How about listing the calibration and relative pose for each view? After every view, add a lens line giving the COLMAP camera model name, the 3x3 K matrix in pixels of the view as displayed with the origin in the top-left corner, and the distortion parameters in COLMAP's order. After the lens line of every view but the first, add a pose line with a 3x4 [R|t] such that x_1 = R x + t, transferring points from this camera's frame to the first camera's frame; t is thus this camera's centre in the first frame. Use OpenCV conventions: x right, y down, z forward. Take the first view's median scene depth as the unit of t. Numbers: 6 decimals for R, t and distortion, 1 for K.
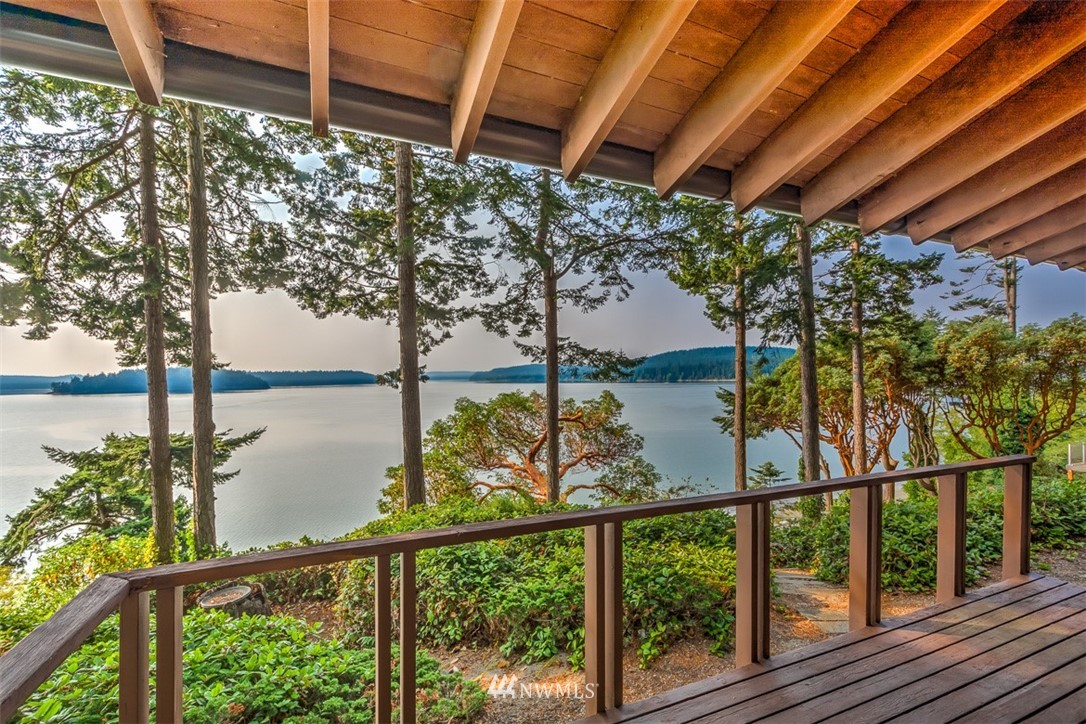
lens RADIAL K [[469.6, 0, 534.6], [0, 469.6, 378.8], [0, 0, 1]] dist [0.002766, 0.000034]
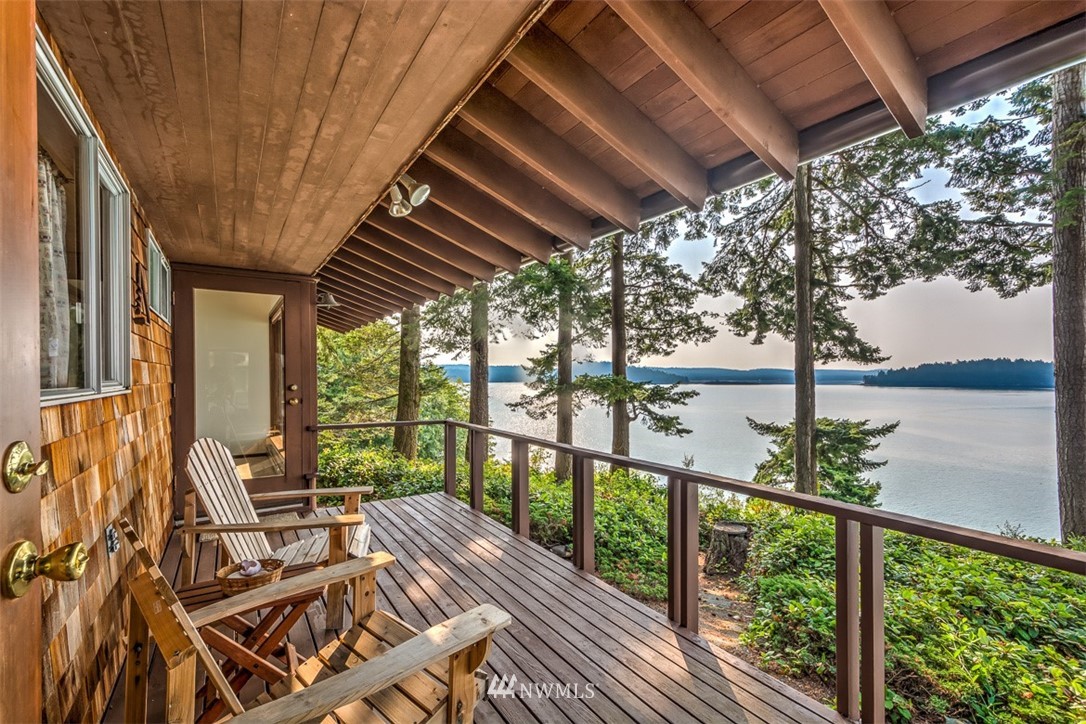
lens RADIAL K [[474.0, 0, 538.2], [0, 474.0, 377.4], [0, 0, 1]] dist [0.000637, -0.000279]
pose [[0.169192, 0.012965, -0.985498, 0.219272], [-0.006992, 0.999904, 0.011954, 0.003735], [0.985558, 0.004868, 0.169267, 0.074296]]
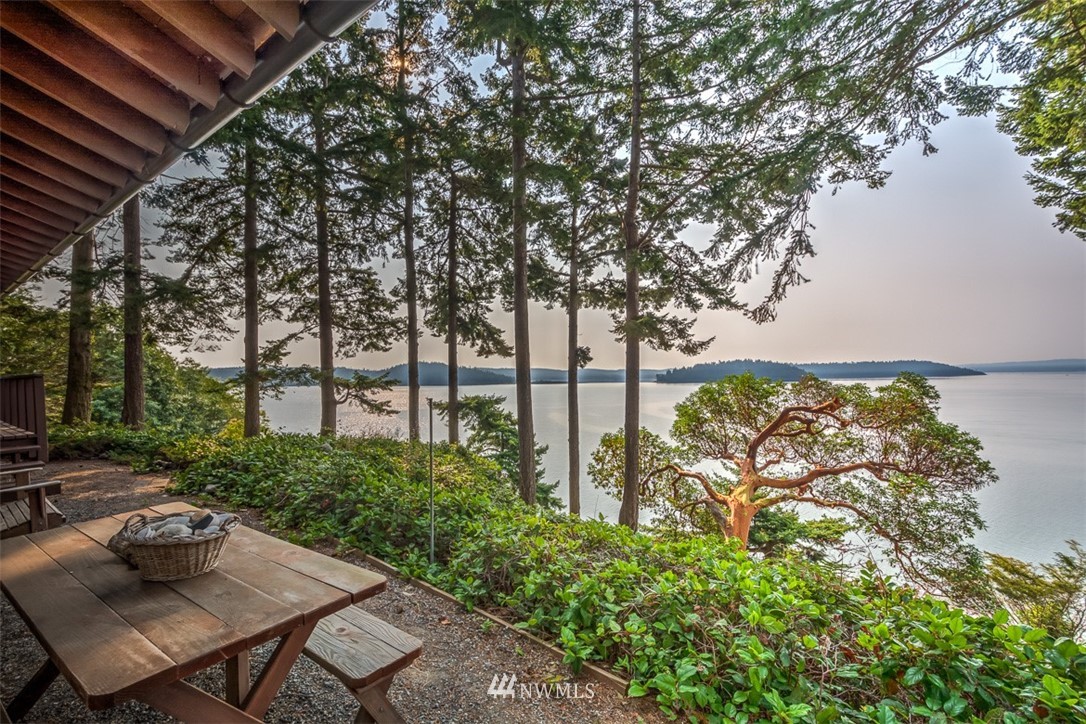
lens RADIAL K [[469.8, 0, 536.7], [0, 469.8, 377.0], [0, 0, 1]] dist [0.004443, -0.000117]
pose [[0.500188, 0.004694, -0.865904, 0.622865], [0.003622, 0.999965, 0.007513, 0.032452], [0.865909, -0.006894, 0.500154, 0.299917]]
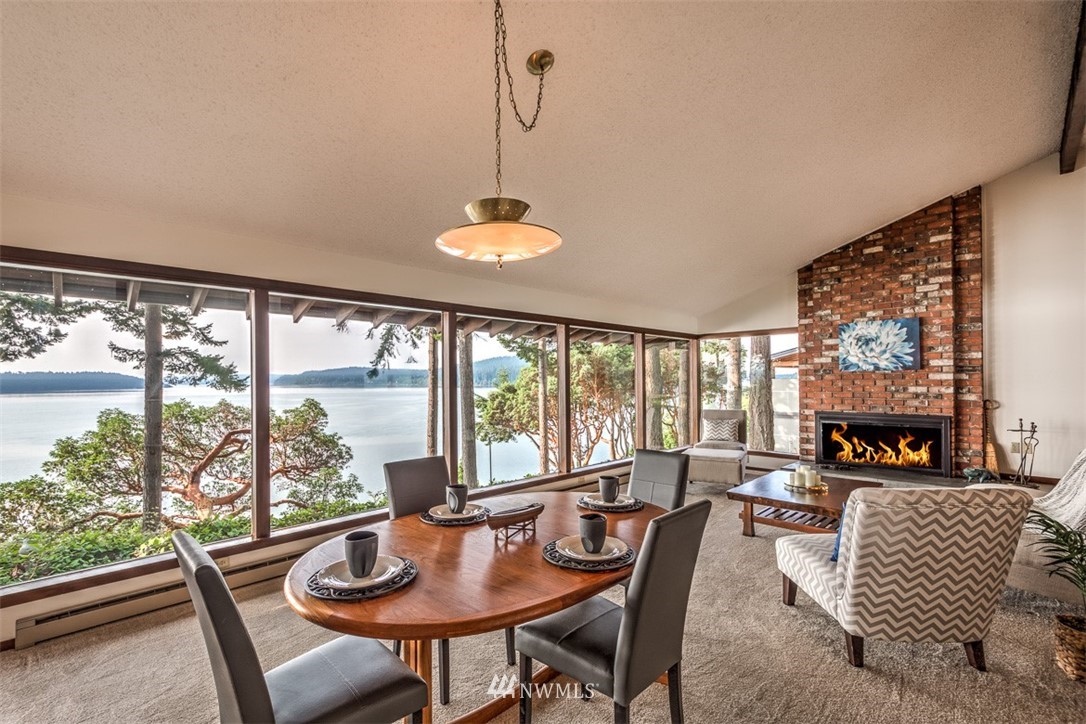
lens RADIAL K [[474.0, 0, 538.2], [0, 474.0, 377.4], [0, 0, 1]] dist [0.000637, -0.000279]
pose [[0.932125, 0.006823, 0.362072, 0.318552], [-0.002109, 0.999908, -0.013413, -0.008540], [-0.362130, 0.011739, 0.932054, -0.063401]]
